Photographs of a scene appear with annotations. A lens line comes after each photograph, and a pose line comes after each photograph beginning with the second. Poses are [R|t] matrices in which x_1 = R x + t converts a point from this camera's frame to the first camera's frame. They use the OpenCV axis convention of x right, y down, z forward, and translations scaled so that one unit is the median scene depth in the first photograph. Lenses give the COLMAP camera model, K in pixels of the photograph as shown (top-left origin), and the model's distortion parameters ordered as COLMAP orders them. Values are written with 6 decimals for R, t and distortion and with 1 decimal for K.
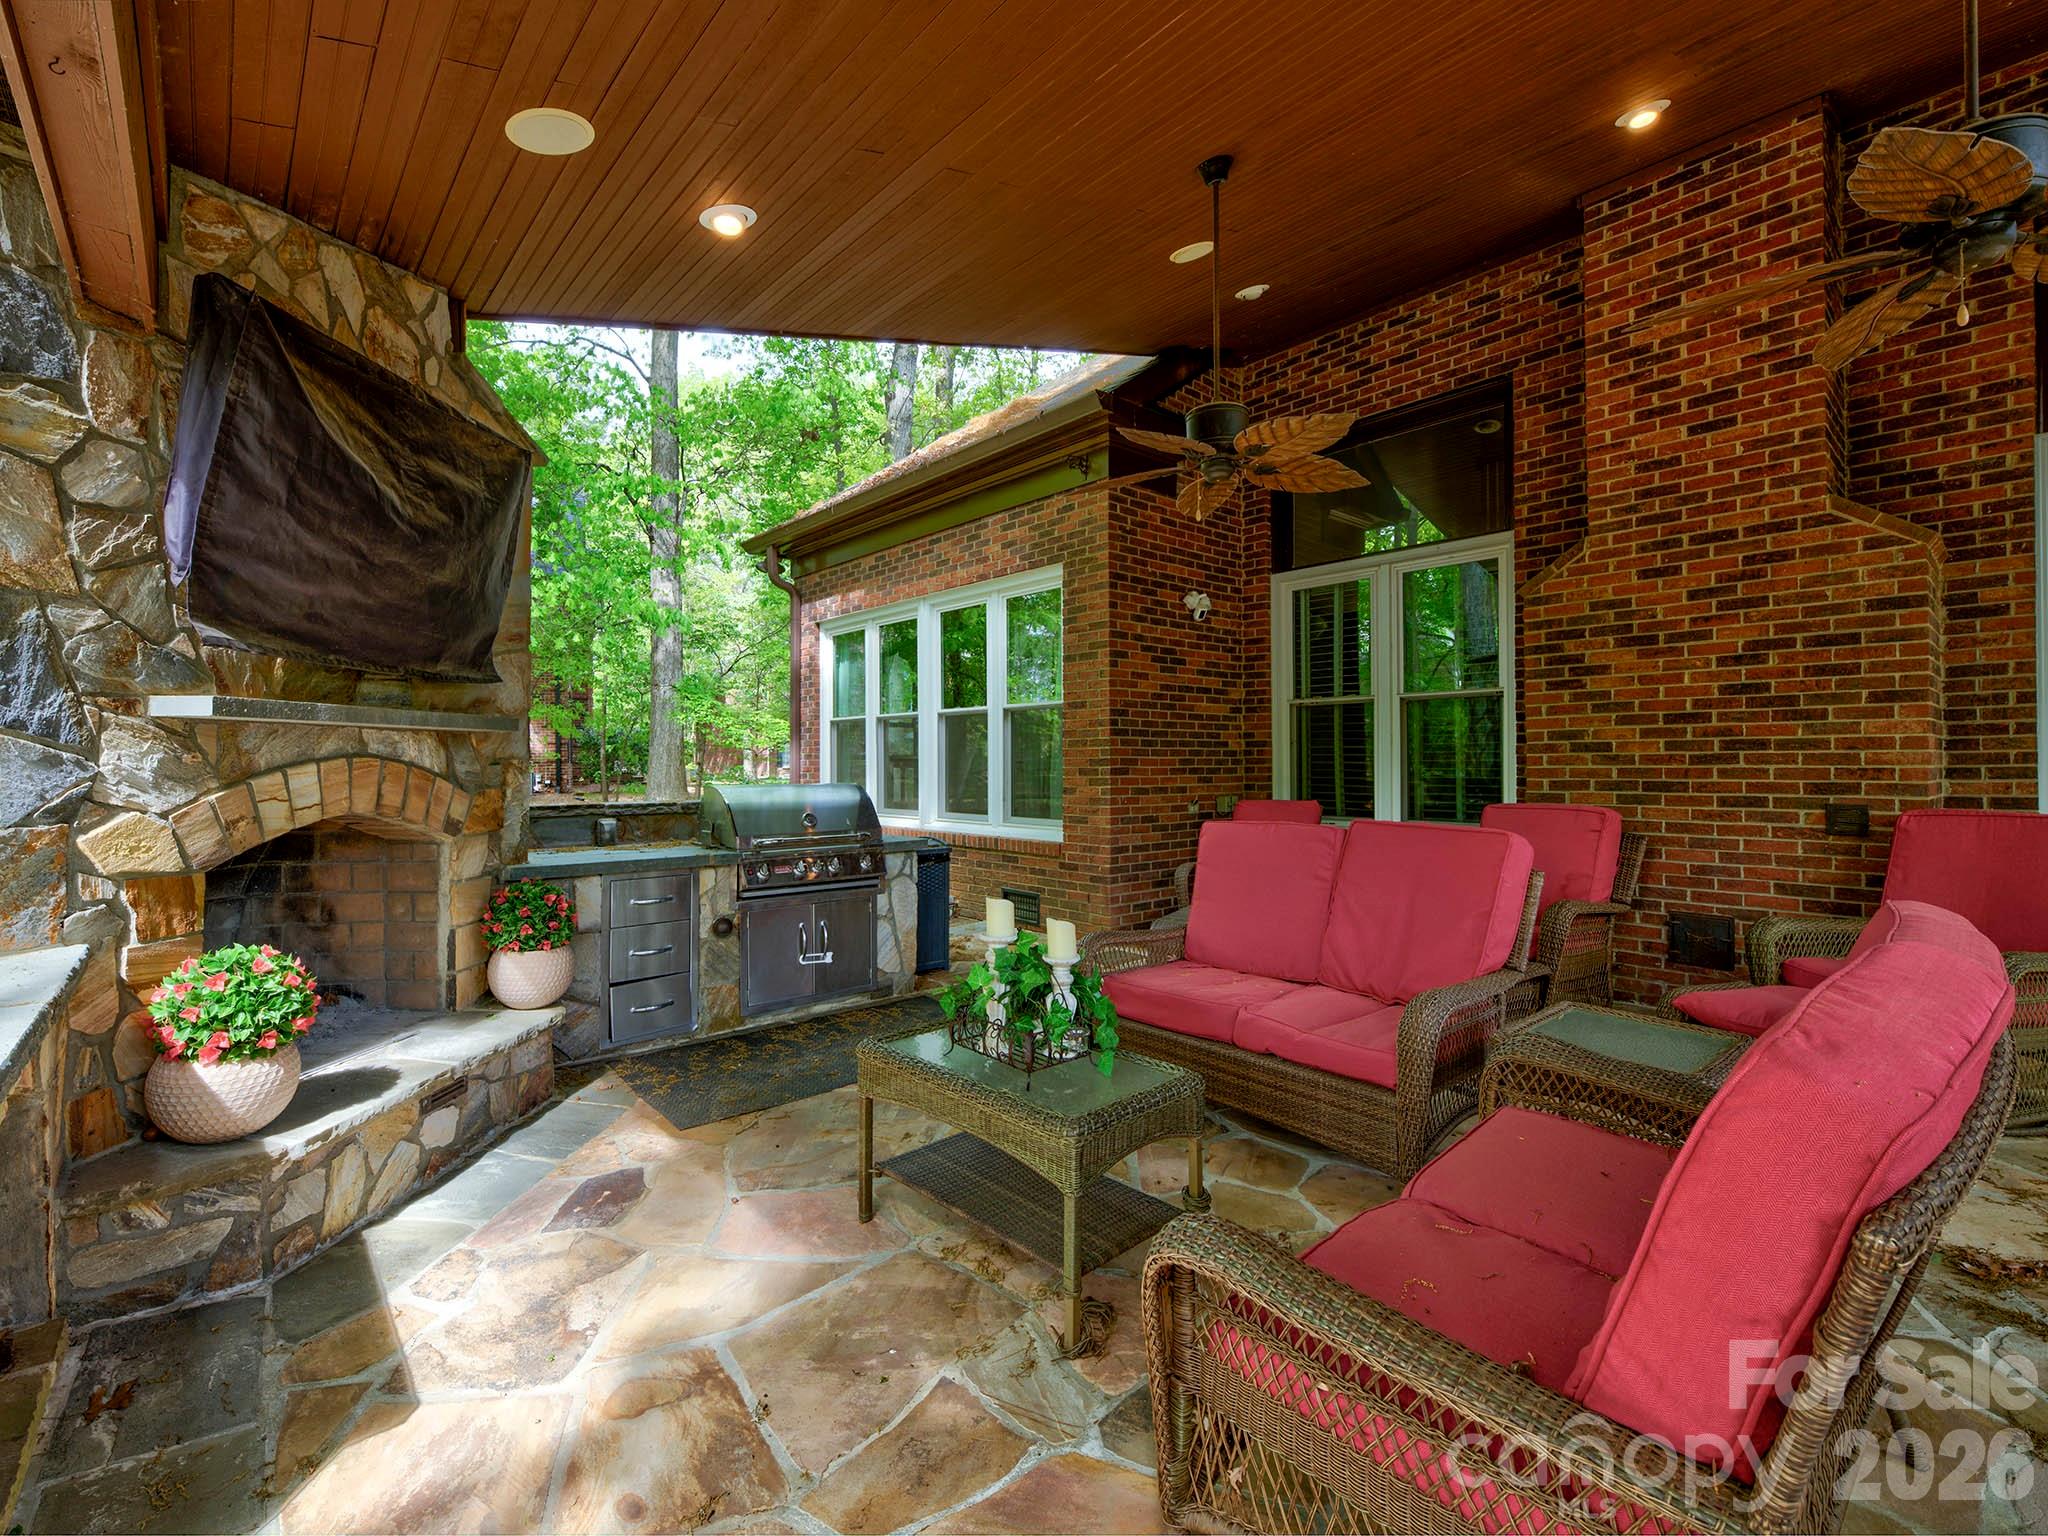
lens RADIAL K [[913.0, 0, 1024.5], [0, 913.0, 764.0], [0, 0, 1]] dist [-0.001612, -0.000846]
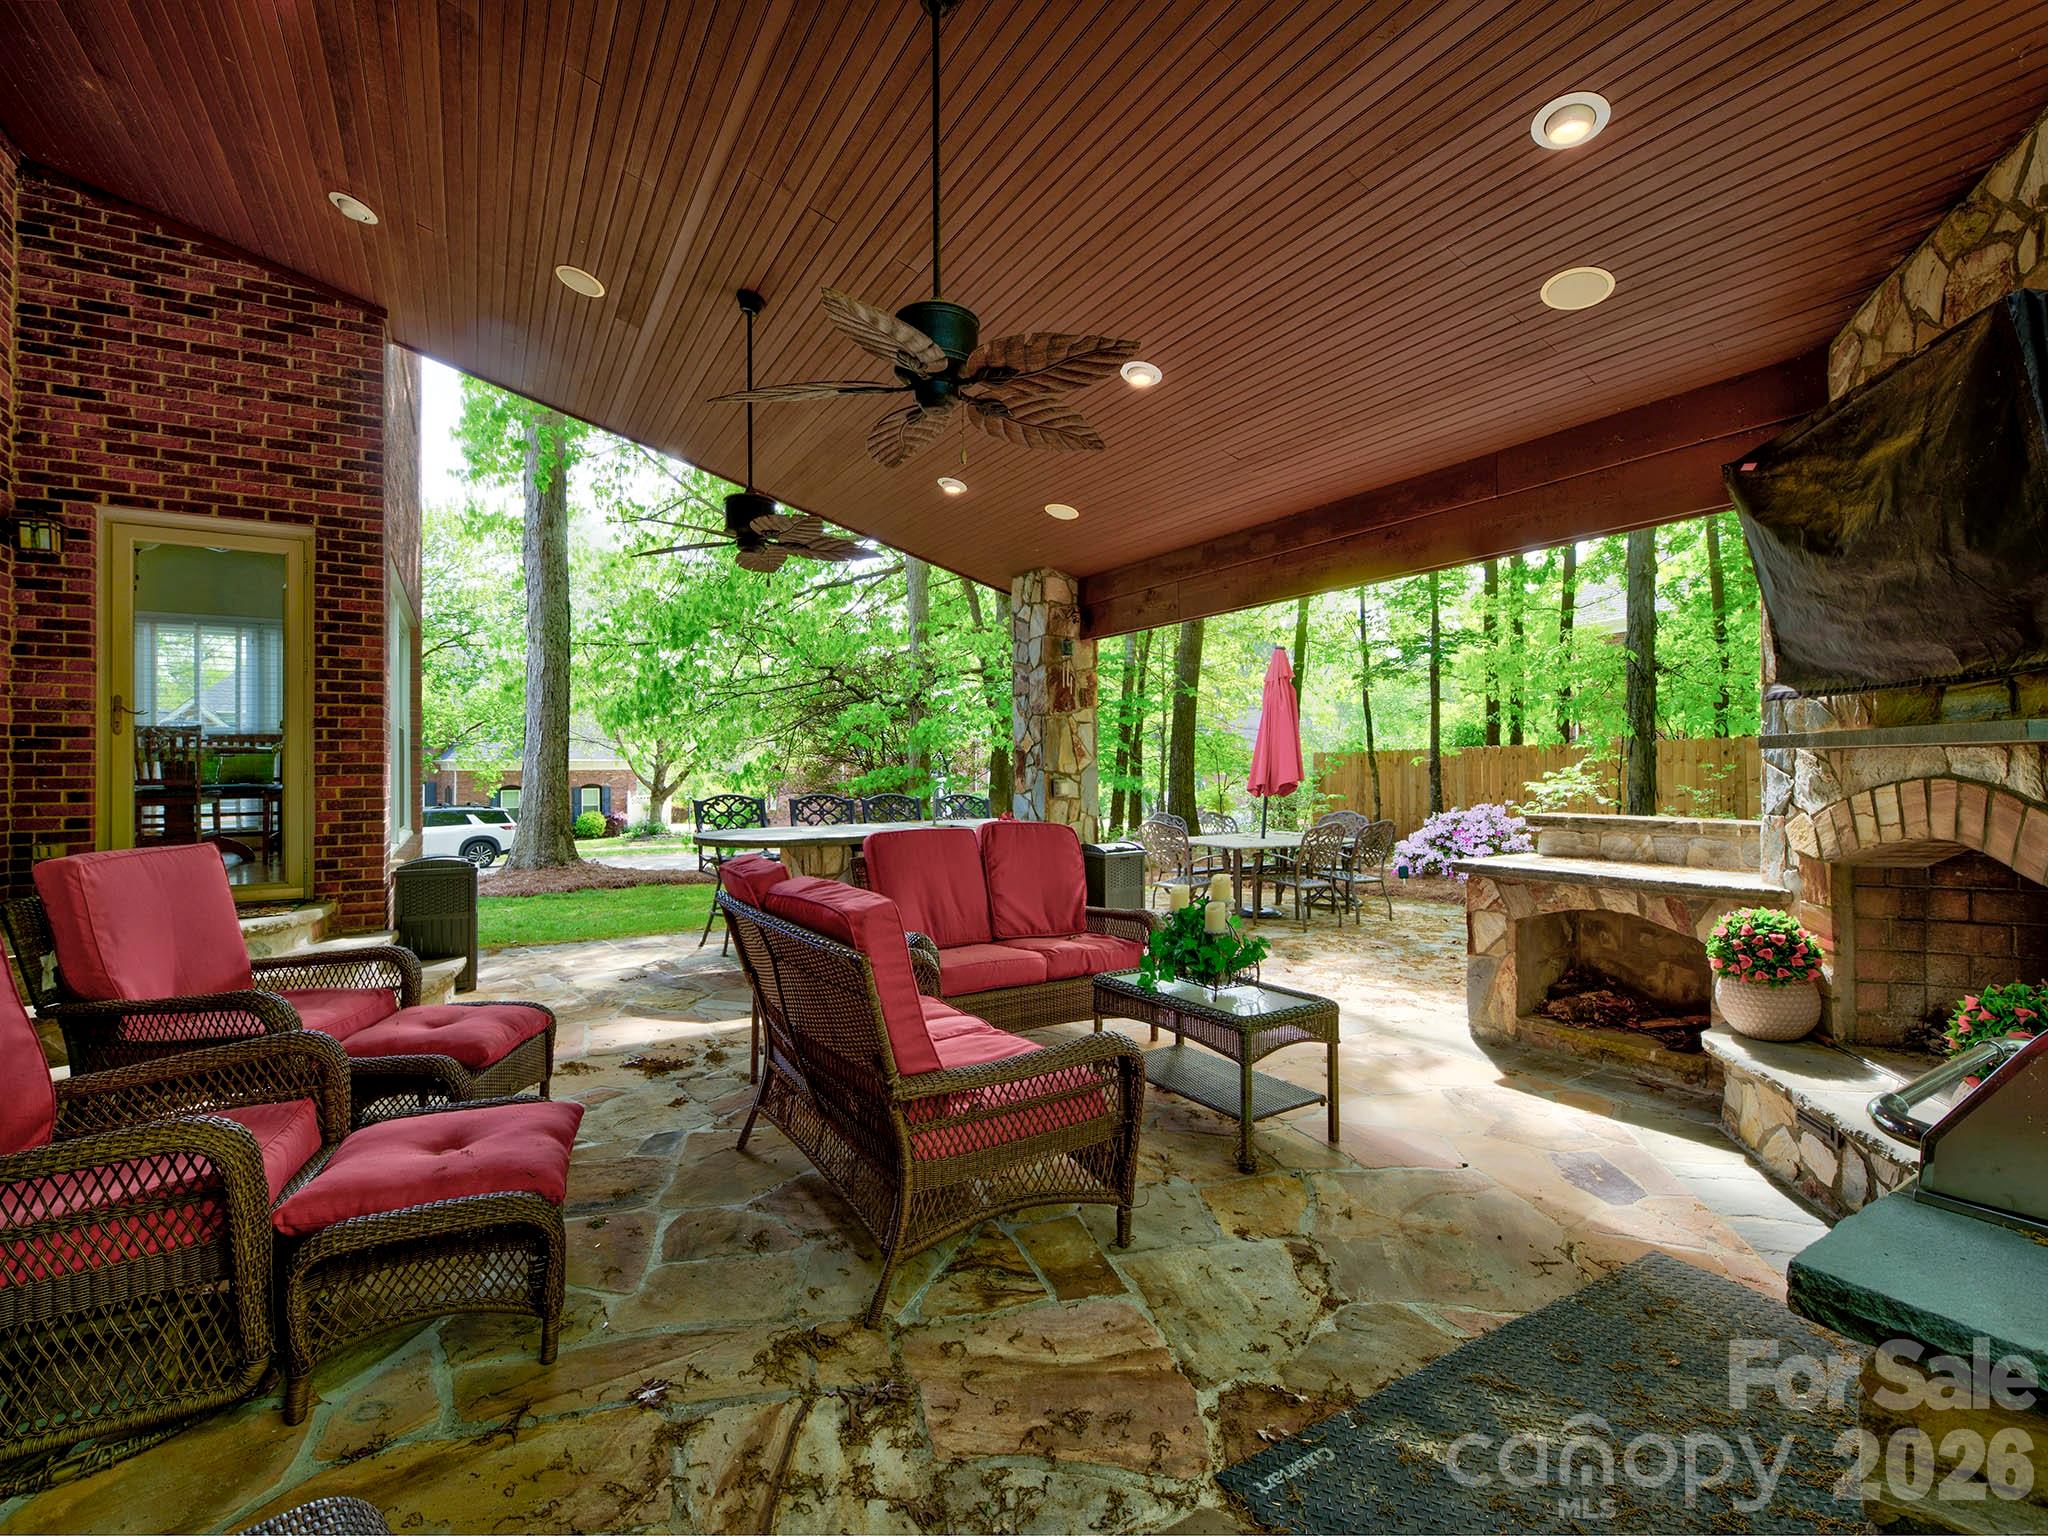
lens RADIAL K [[913.0, 0, 1015.8], [0, 913.0, 765.0], [0, 0, 1]] dist [-0.001612, -0.000846]
pose [[-0.983464, 0.004868, 0.181037, 0.024092], [0.005598, 0.999978, 0.003523, -0.029929], [-0.181016, 0.004478, -0.983470, 2.085854]]
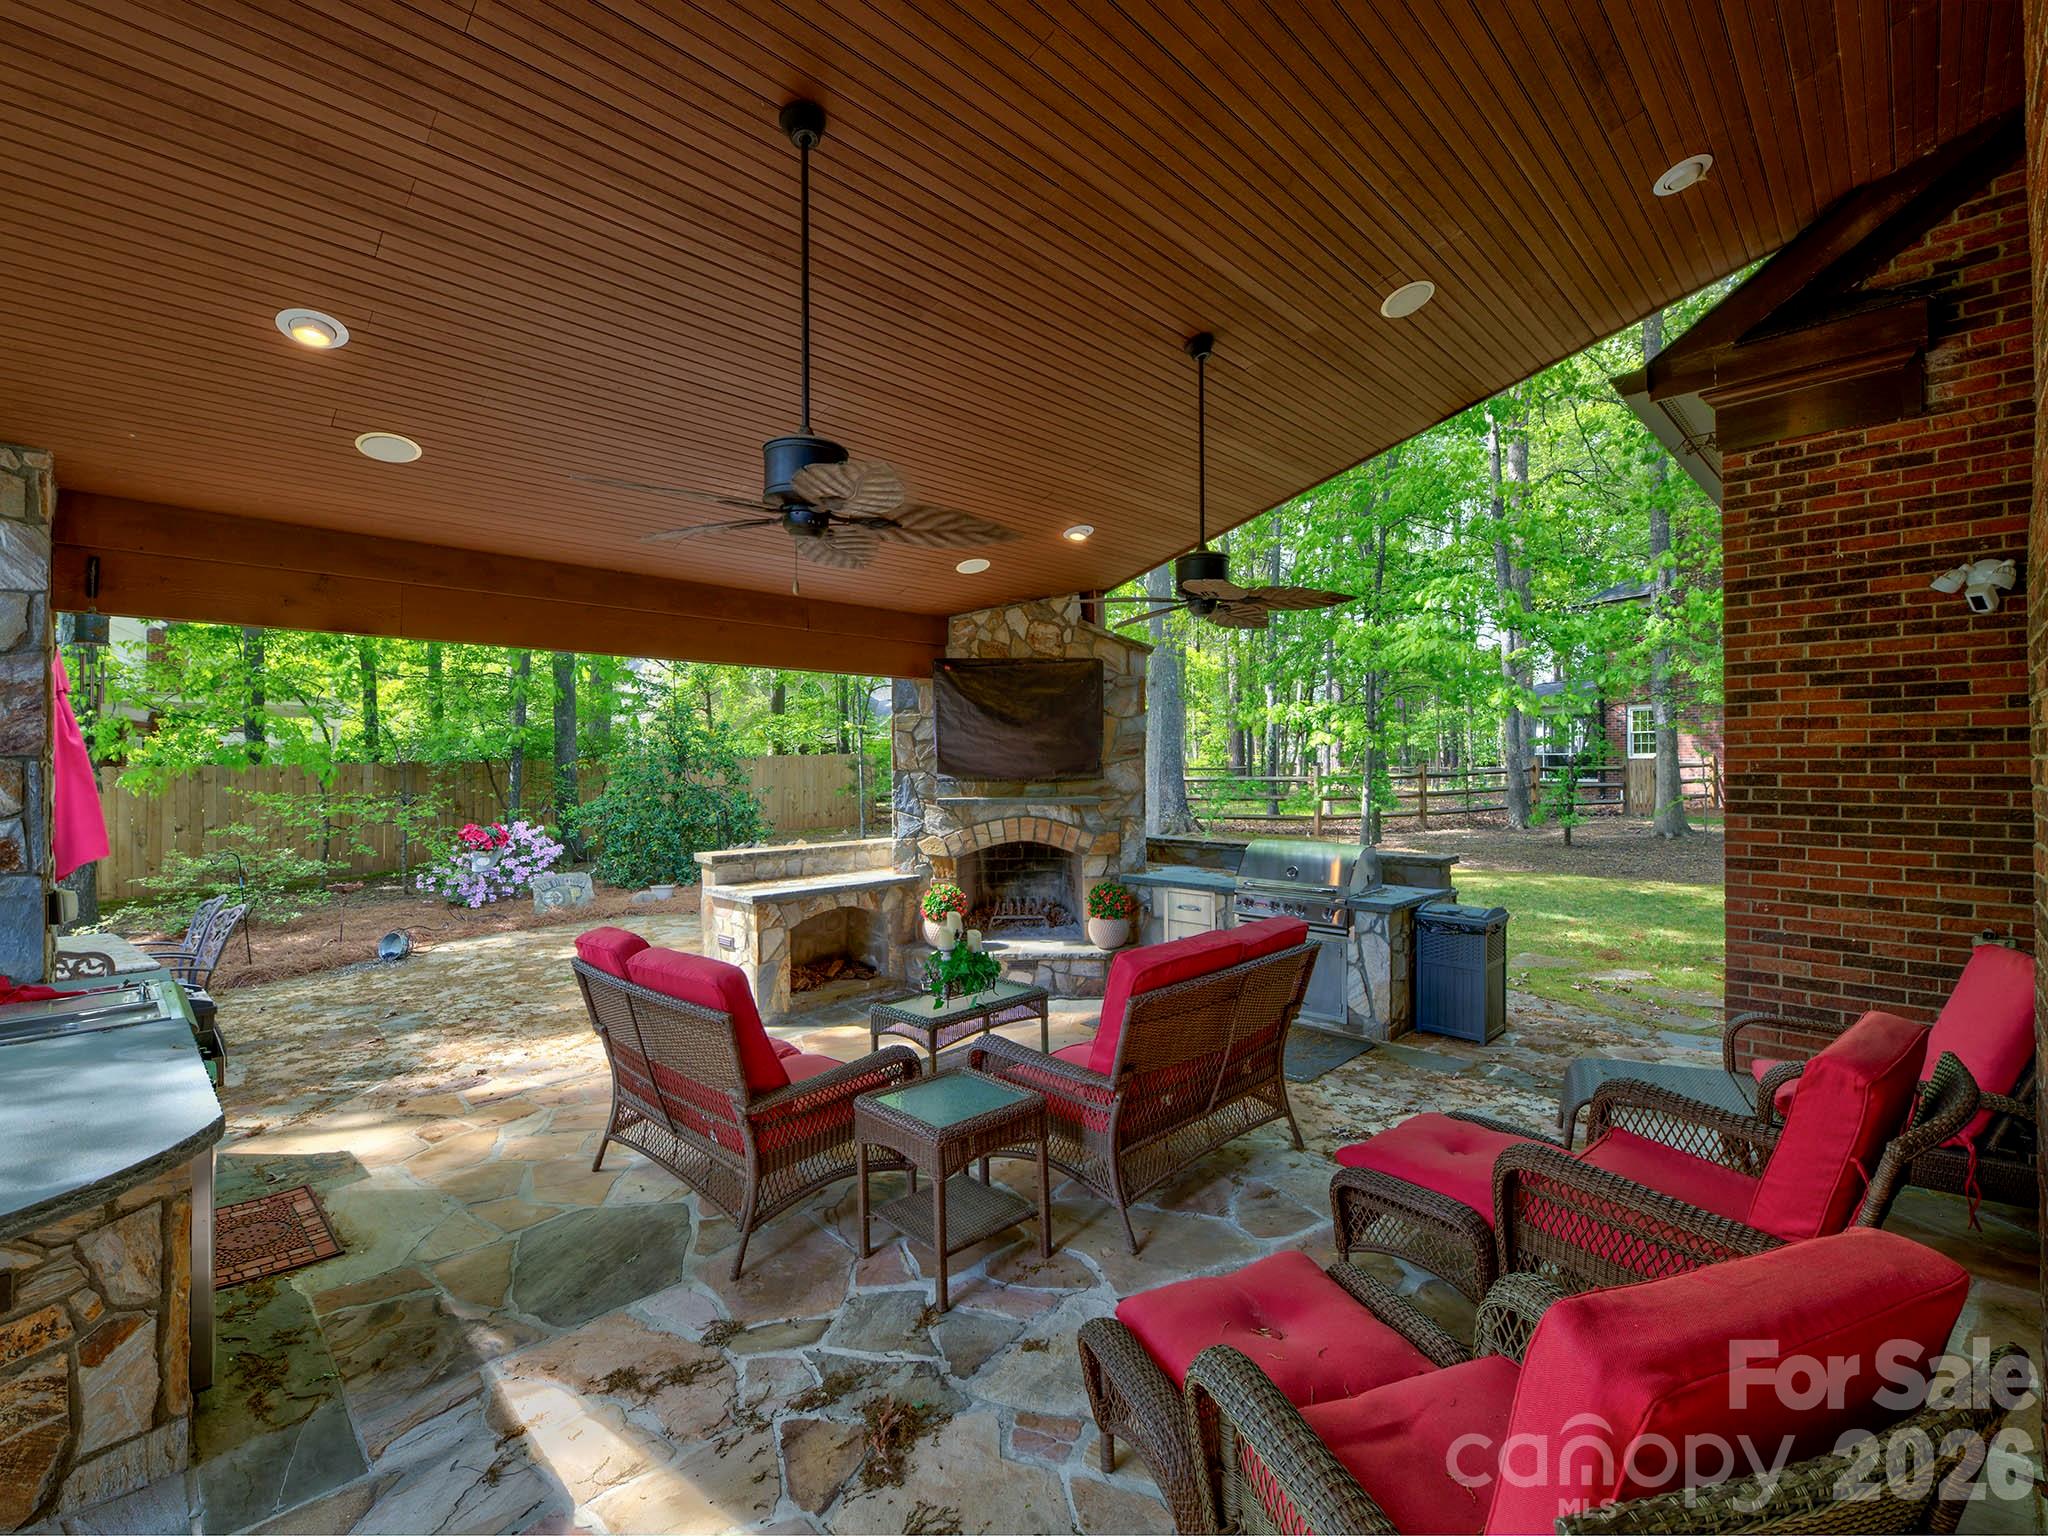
lens RADIAL K [[913.0, 0, 1020.0], [0, 913.0, 765.0], [0, 0, 1]] dist [-0.001612, -0.000846]
pose [[0.060856, 0.005704, -0.998130, 1.656464], [0.001809, 0.999981, 0.005825, -0.158700], [0.998145, -0.002161, 0.060844, 0.847177]]
